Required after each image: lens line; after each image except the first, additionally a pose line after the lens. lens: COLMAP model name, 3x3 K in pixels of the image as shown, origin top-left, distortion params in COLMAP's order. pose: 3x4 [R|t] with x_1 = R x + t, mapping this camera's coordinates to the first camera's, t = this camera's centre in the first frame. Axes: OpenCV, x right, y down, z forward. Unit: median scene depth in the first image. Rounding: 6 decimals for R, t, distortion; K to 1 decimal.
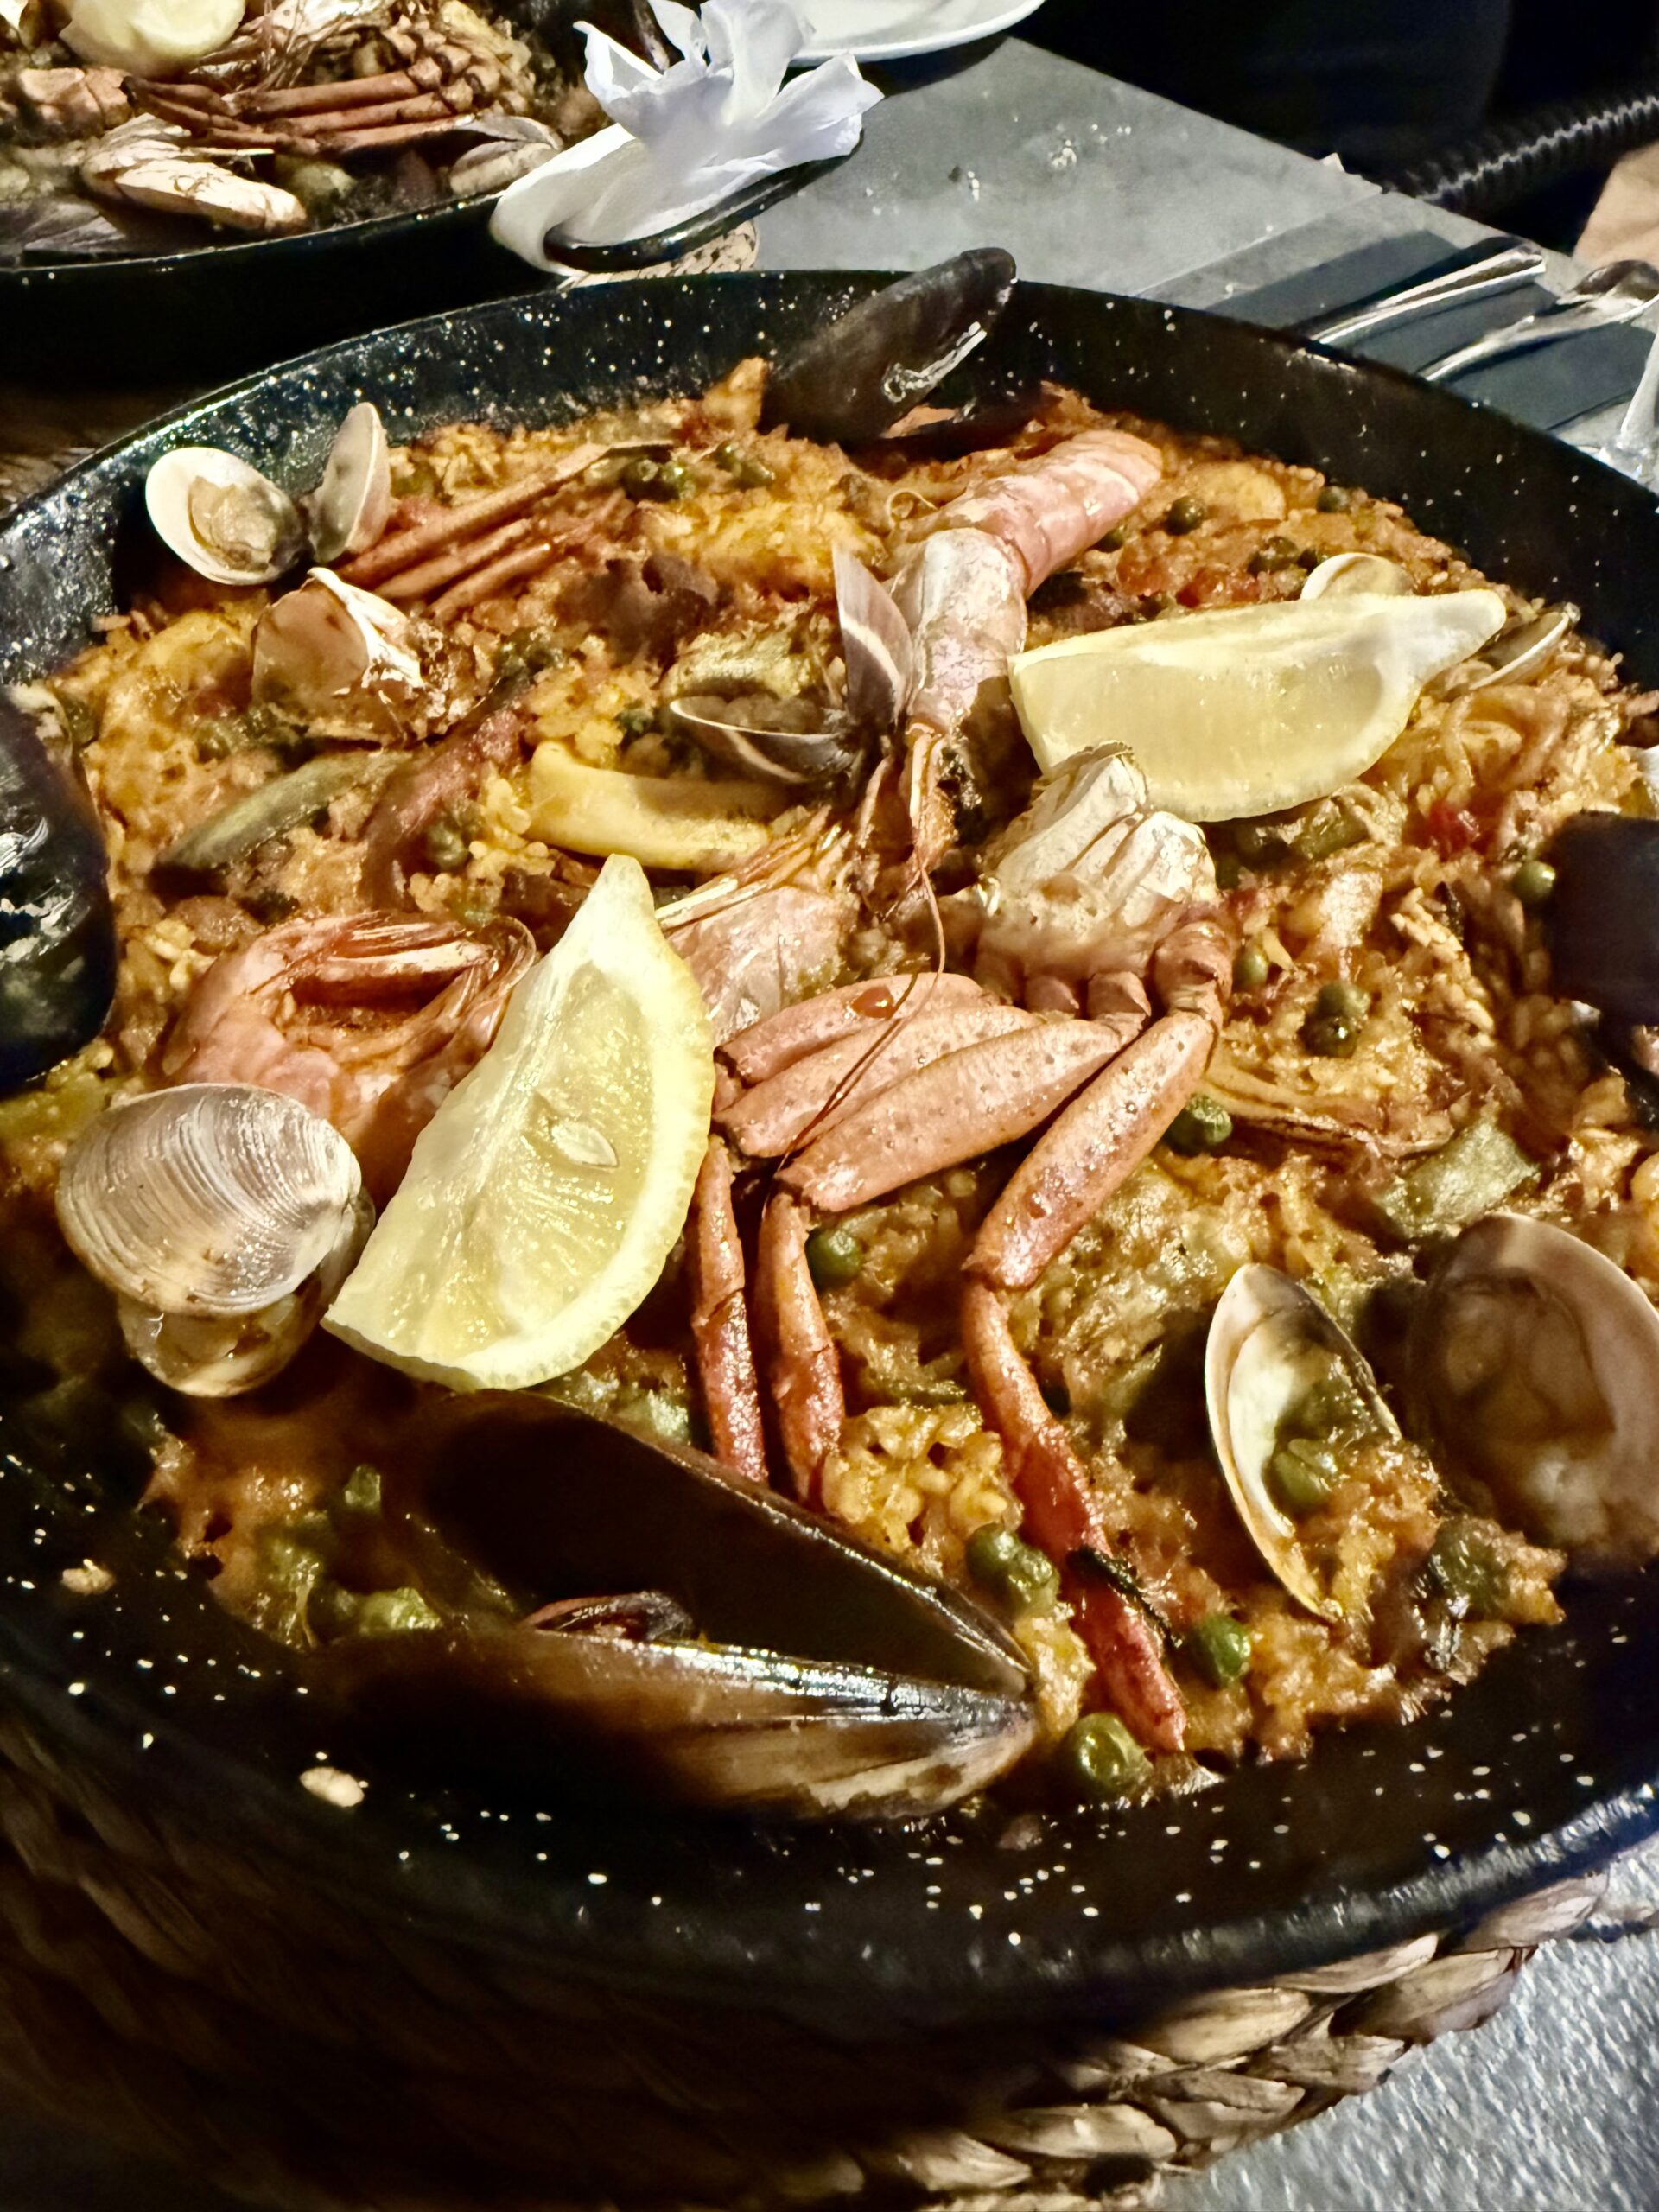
lens RADIAL K [[1558.6, 0, 823.9], [0, 1558.6, 1038.6], [0, 0, 1]] dist [-0.047189, 0.081279]
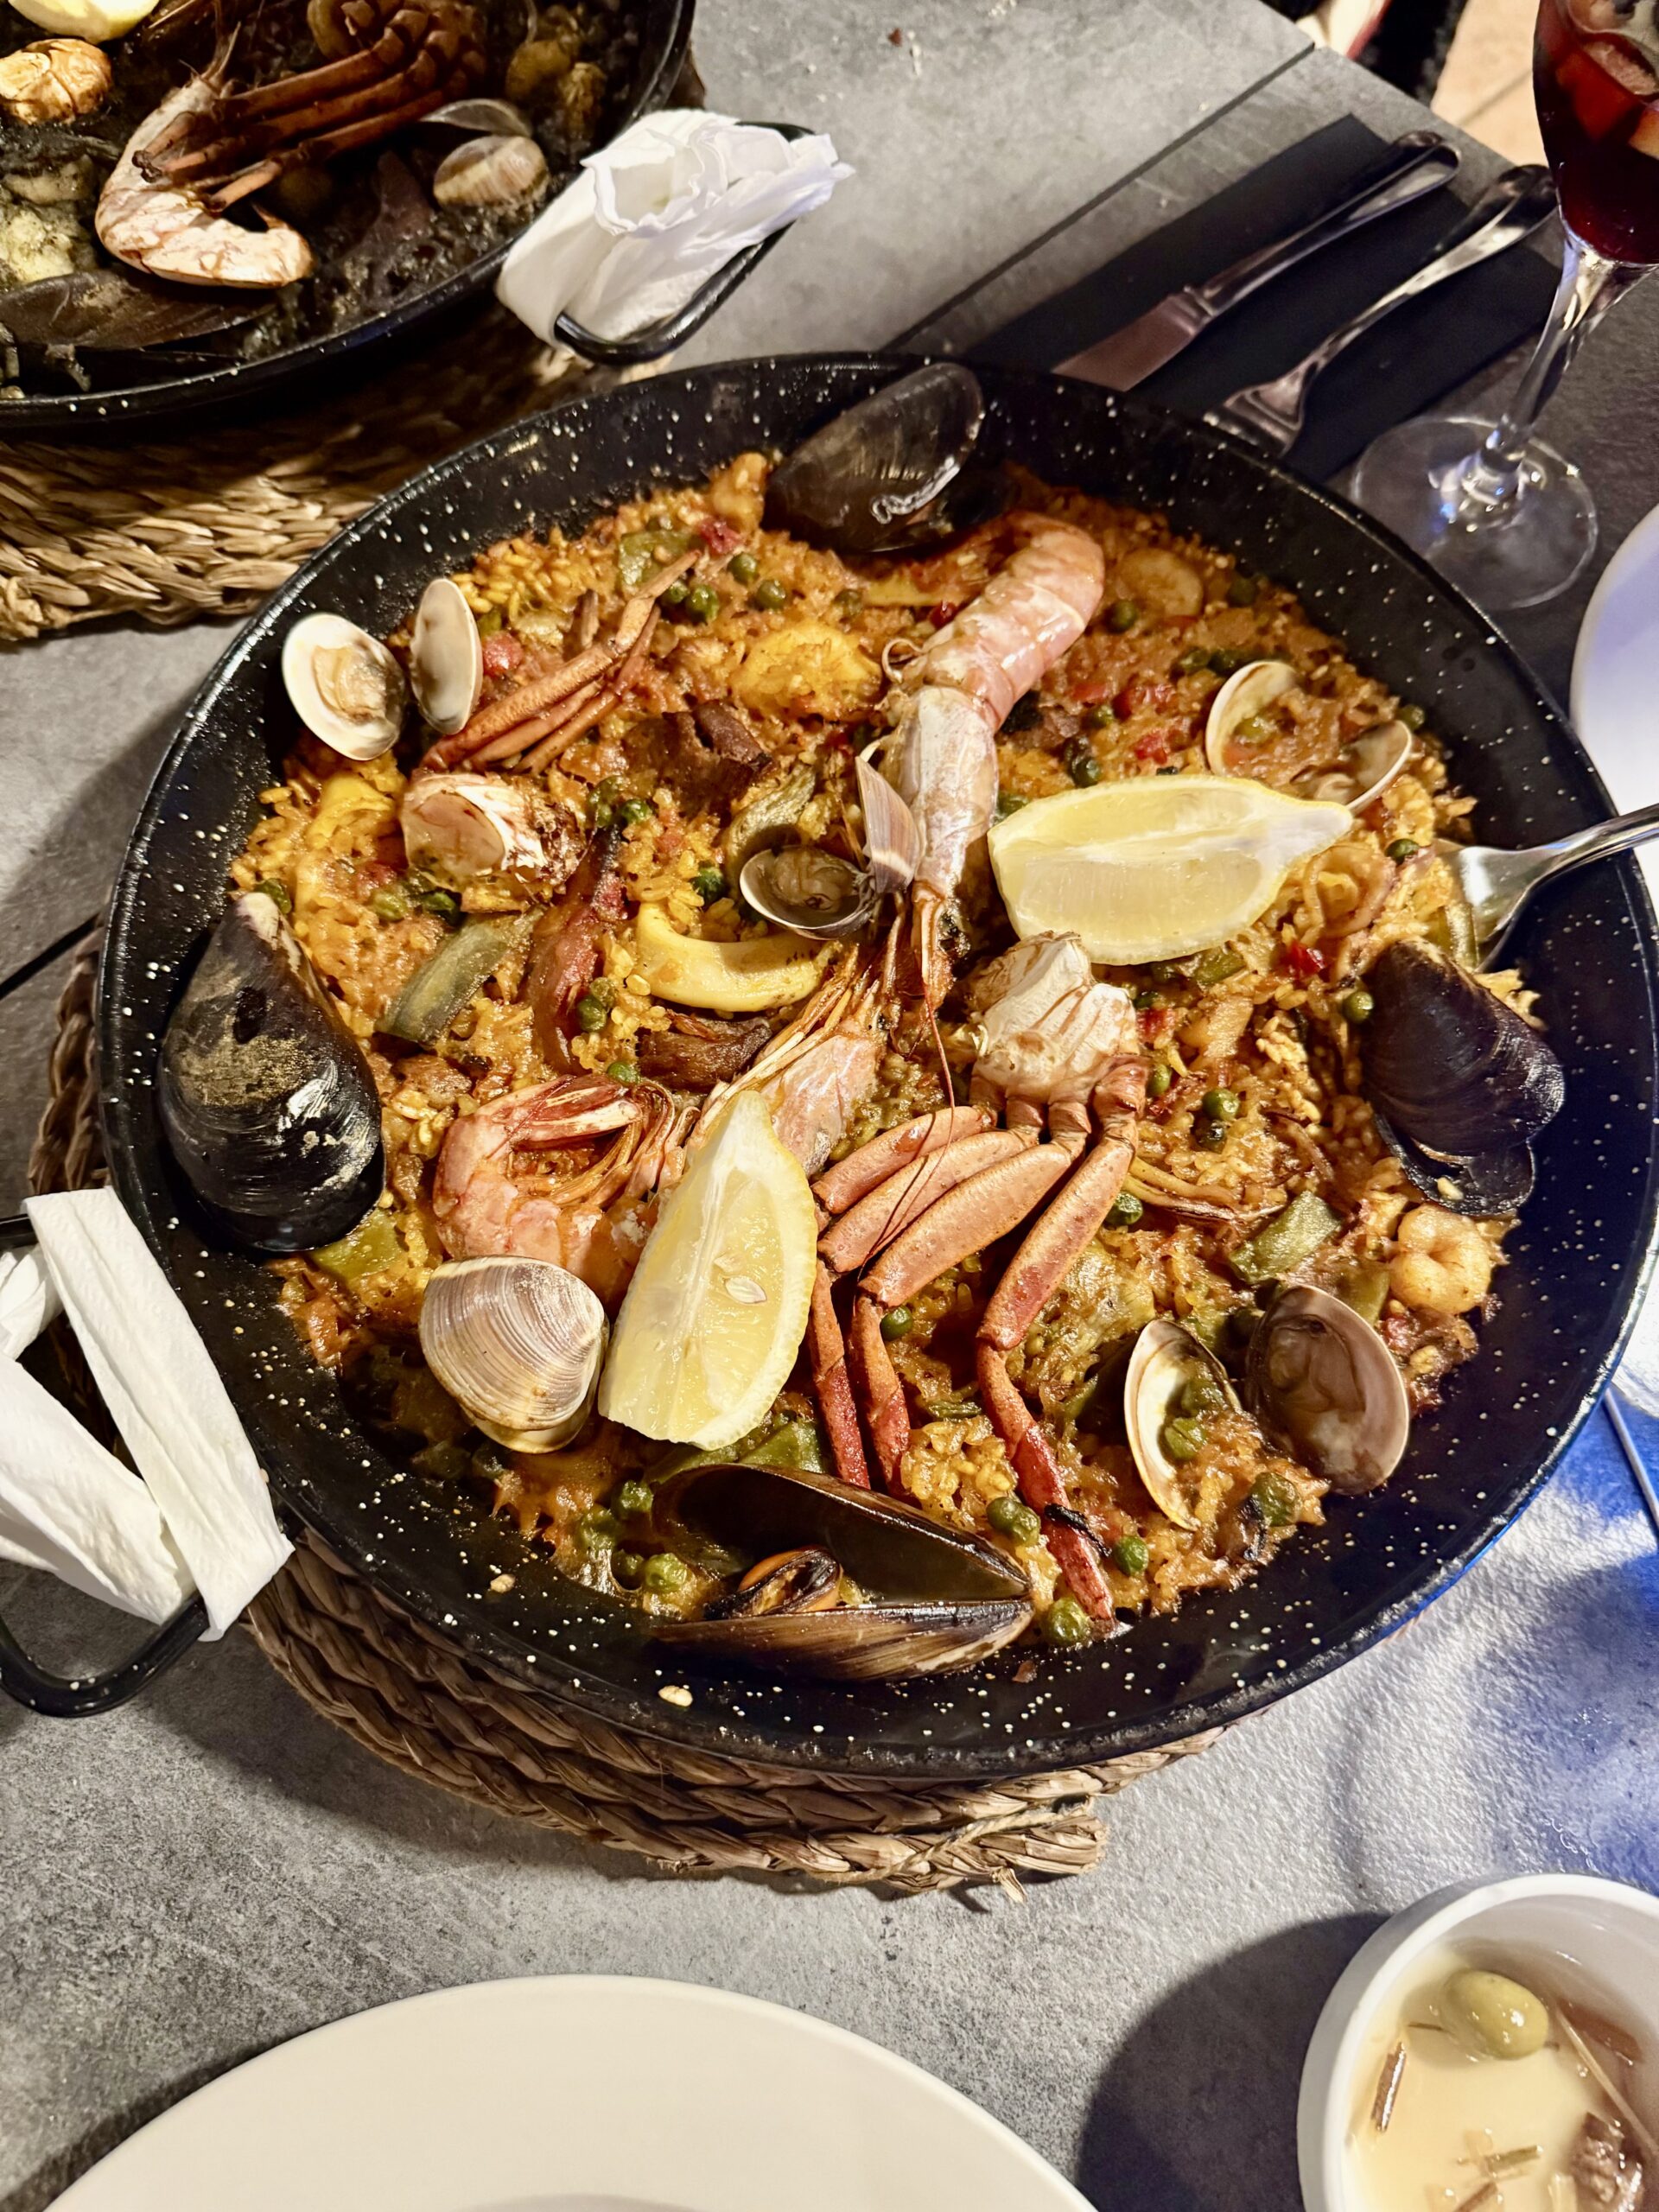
lens RADIAL K [[1550.8, 0, 824.0], [0, 1550.8, 1123.4], [0, 0, 1]] dist [0.083059, -0.122985]
pose [[0.997188, -0.058147, 0.047270, -0.116962], [0.040039, 0.946639, 0.319801, -0.511199], [-0.063343, -0.317009, 0.946305, -0.400048]]
